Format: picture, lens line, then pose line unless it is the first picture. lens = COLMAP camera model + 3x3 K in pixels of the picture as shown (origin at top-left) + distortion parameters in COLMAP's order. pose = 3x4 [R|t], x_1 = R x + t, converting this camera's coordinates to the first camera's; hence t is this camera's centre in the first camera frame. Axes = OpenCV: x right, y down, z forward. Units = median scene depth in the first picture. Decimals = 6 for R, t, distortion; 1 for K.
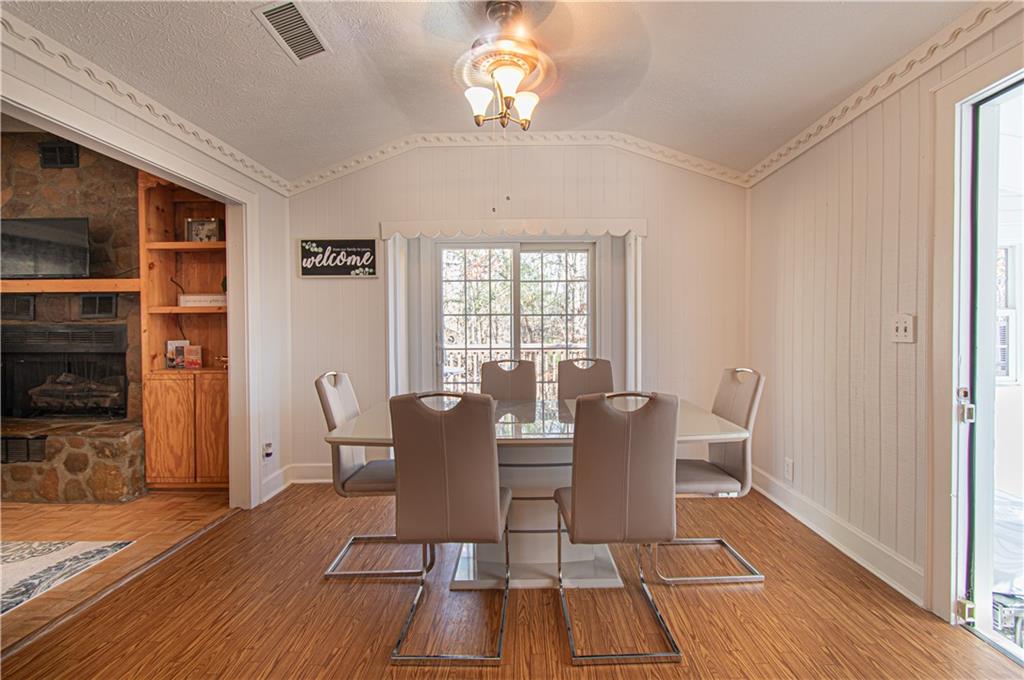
lens RADIAL K [[467.1, 0, 522.7], [0, 467.1, 333.2], [0, 0, 1]] dist [0.002988, -0.000027]
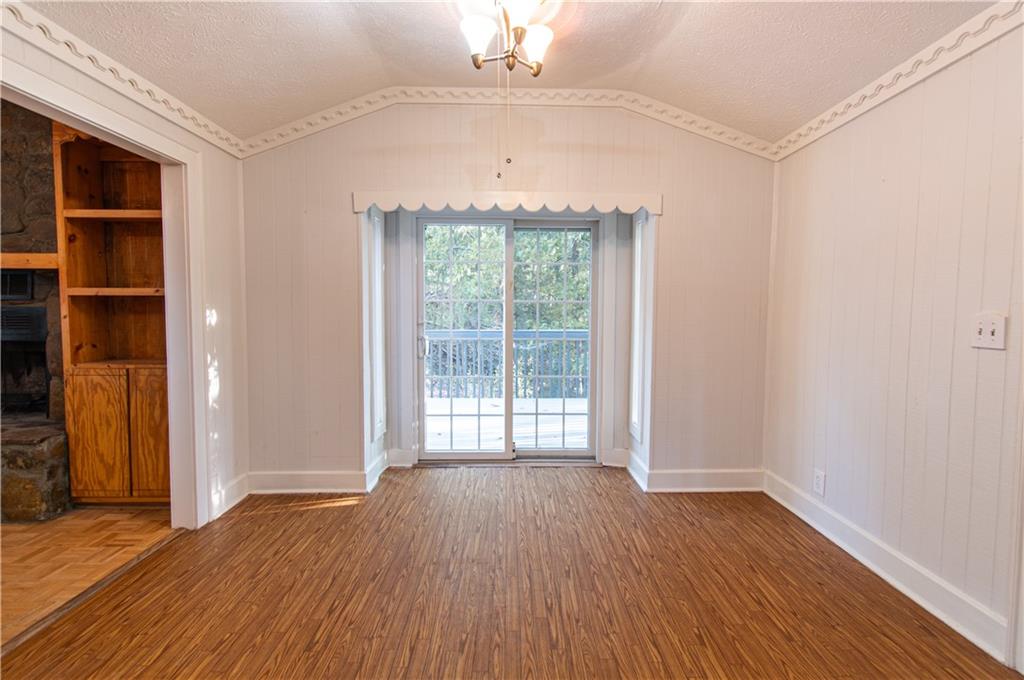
lens RADIAL K [[481.6, 0, 522.9], [0, 481.6, 331.8], [0, 0, 1]] dist [0.001680, 0.000521]
pose [[0.999118, 0.010170, 0.040748, -0.030264], [-0.011666, 0.999260, 0.036661, -0.019194], [-0.040345, -0.037104, 0.998497, 0.112495]]
